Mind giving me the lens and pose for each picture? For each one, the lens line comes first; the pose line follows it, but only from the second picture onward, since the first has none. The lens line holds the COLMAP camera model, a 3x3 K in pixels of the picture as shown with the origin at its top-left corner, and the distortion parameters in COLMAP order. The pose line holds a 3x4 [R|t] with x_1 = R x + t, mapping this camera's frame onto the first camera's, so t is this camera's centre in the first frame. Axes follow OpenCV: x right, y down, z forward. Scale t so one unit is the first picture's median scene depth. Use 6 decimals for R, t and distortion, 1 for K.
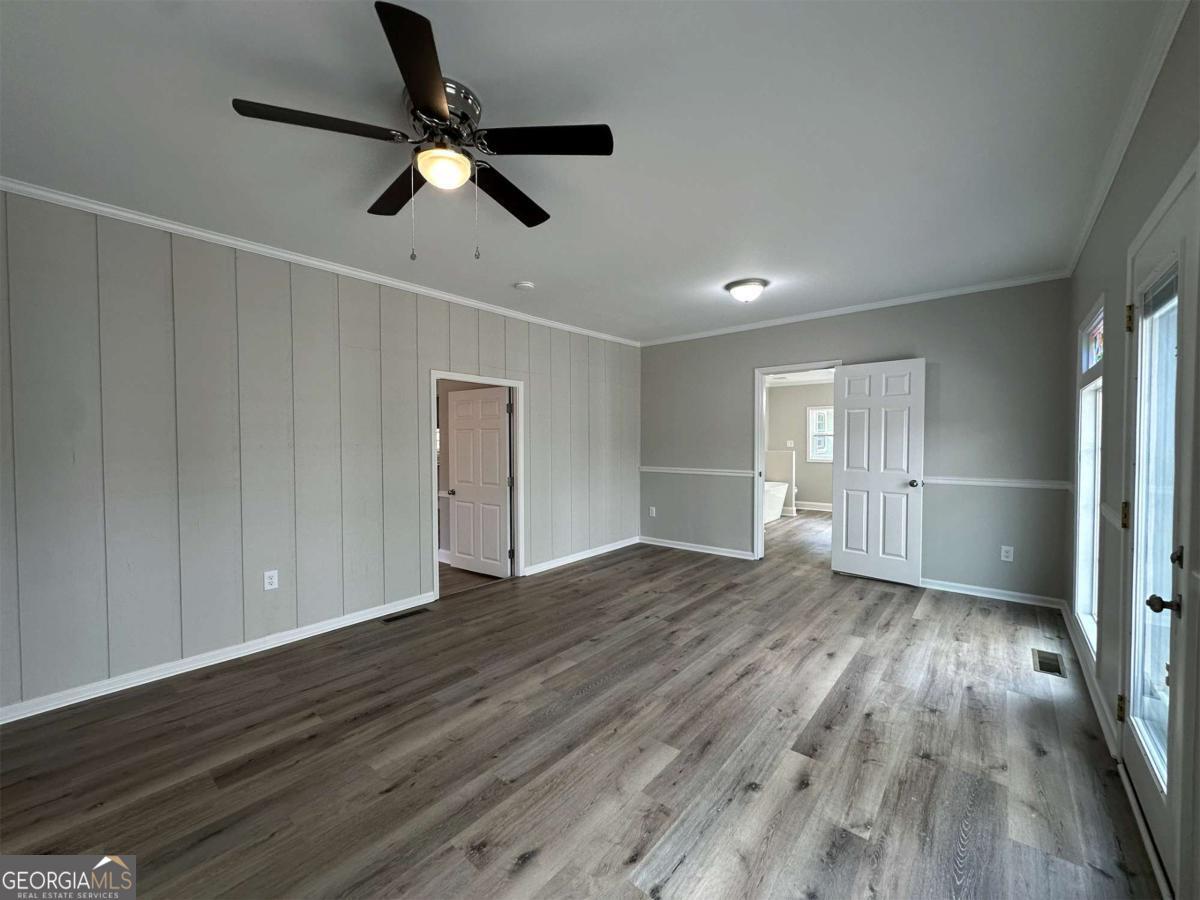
lens RADIAL K [[478.1, 0, 601.6], [0, 478.1, 449.7], [0, 0, 1]] dist [-0.000912, 0.000027]
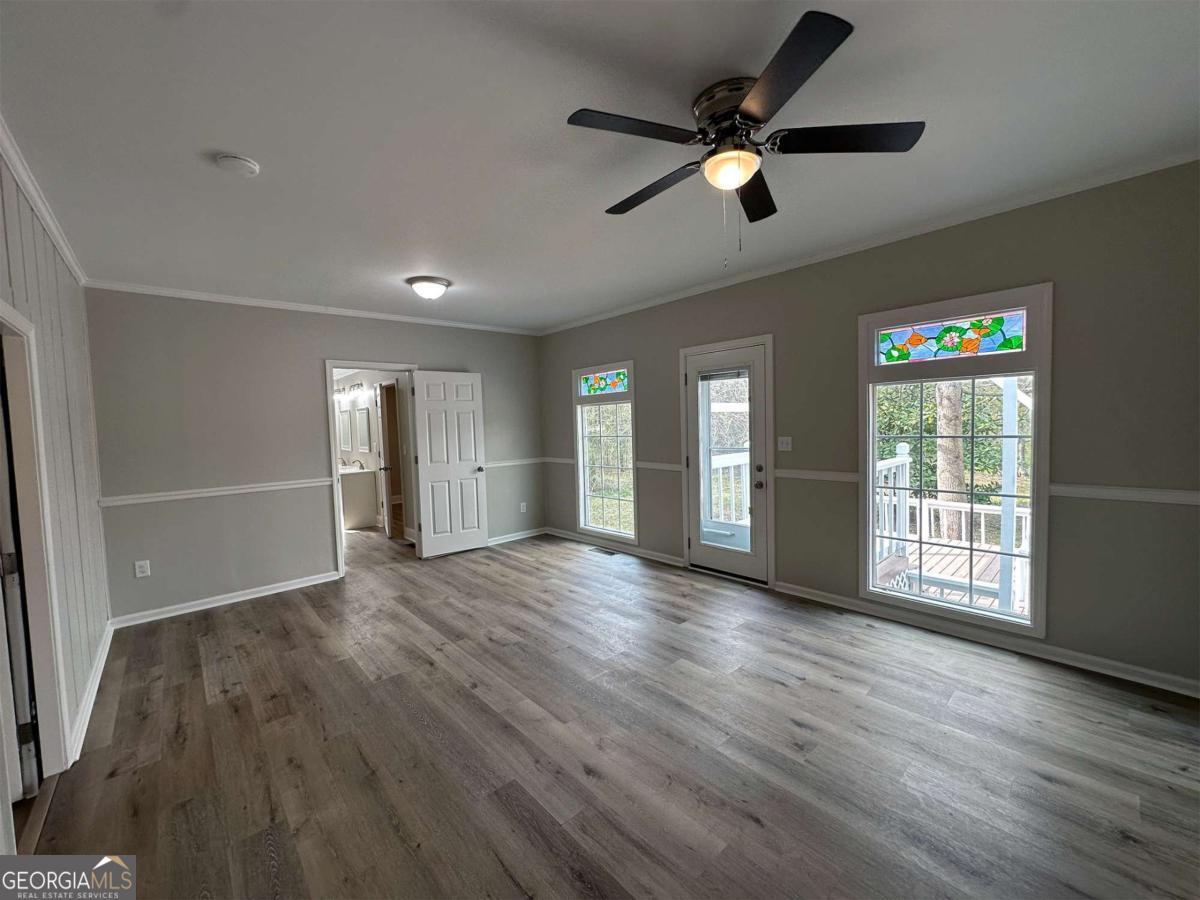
lens RADIAL K [[478.1, 0, 601.6], [0, 478.1, 449.7], [0, 0, 1]] dist [-0.000912, 0.000027]
pose [[0.133526, -0.054733, 0.989533, -0.673545], [0.052778, 0.997450, 0.048049, -0.031274], [-0.989639, 0.045809, 0.136074, 0.563154]]
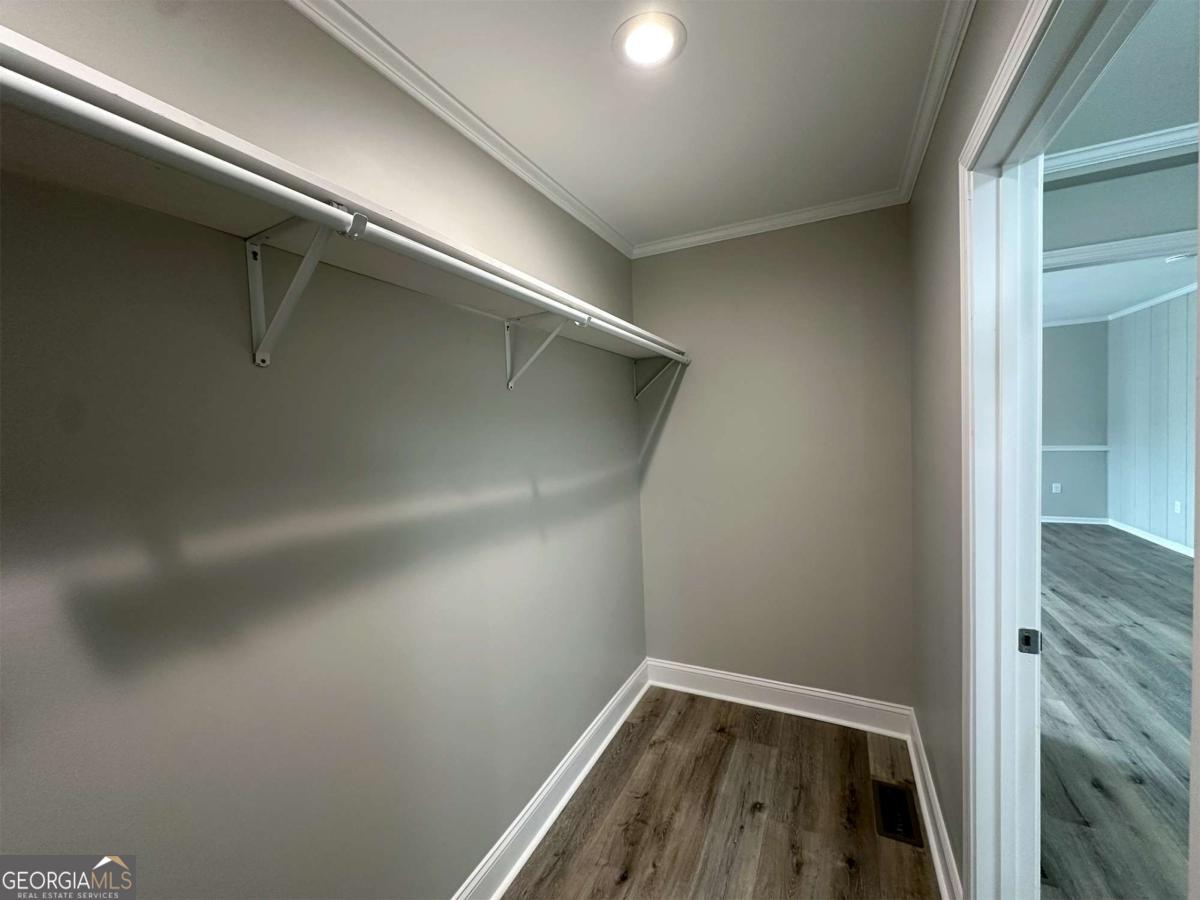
lens RADIAL K [[478.1, 0, 601.6], [0, 478.1, 449.7], [0, 0, 1]] dist [-0.000912, 0.000027]
pose [[-0.969480, 0.049513, -0.240121, 1.236093], [0.034116, 0.997111, 0.067860, -0.067052], [0.242787, 0.057597, -0.968368, 1.714422]]
